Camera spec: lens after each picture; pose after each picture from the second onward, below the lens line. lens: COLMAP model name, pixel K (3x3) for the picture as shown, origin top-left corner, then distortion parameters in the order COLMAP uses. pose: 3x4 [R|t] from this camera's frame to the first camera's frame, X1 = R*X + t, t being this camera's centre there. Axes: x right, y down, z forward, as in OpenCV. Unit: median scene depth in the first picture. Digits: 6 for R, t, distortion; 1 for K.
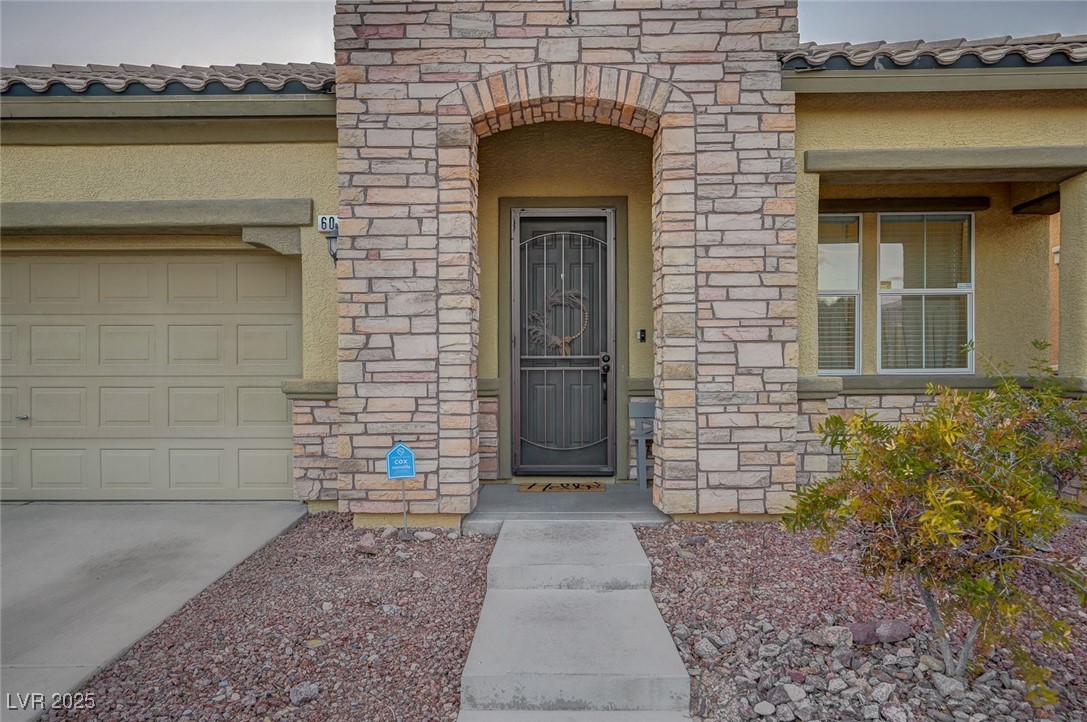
lens RADIAL K [[761.8, 0, 544.6], [0, 761.8, 387.2], [0, 0, 1]] dist [0.010671, 0.002034]
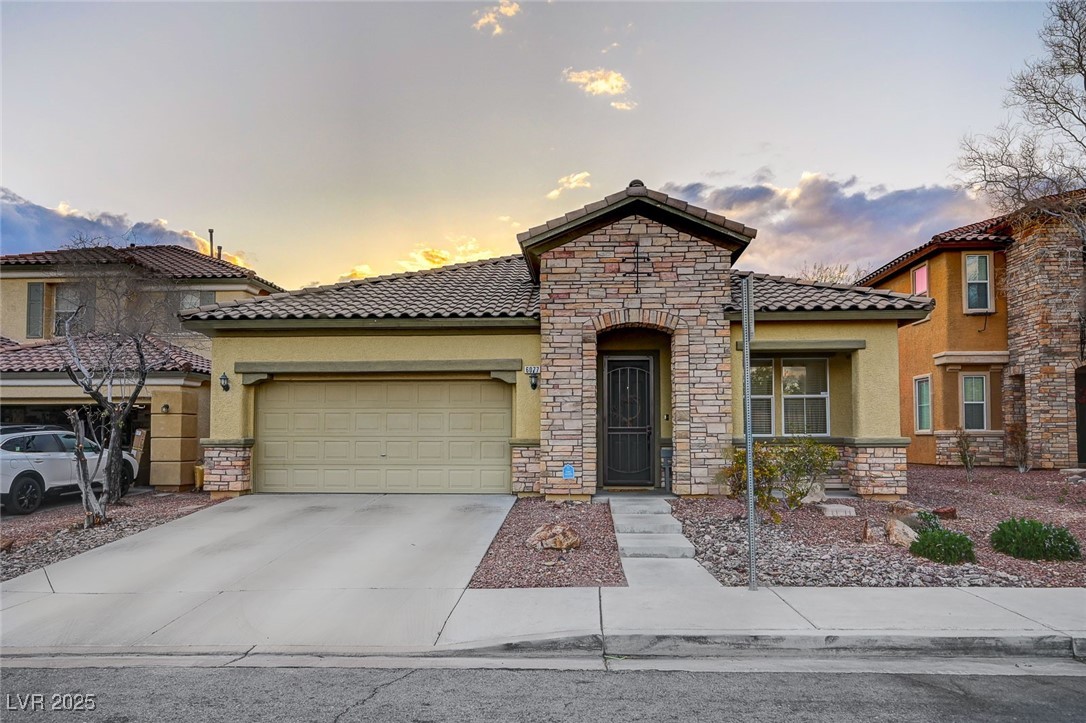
lens RADIAL K [[745.1, 0, 545.3], [0, 745.1, 410.9], [0, 0, 1]] dist [0.005155, 0.001076]
pose [[0.999465, 0.001737, -0.032666, -0.180234], [-0.003363, 0.998754, -0.049795, 0.021756], [0.032539, 0.049878, 0.998225, -1.366429]]
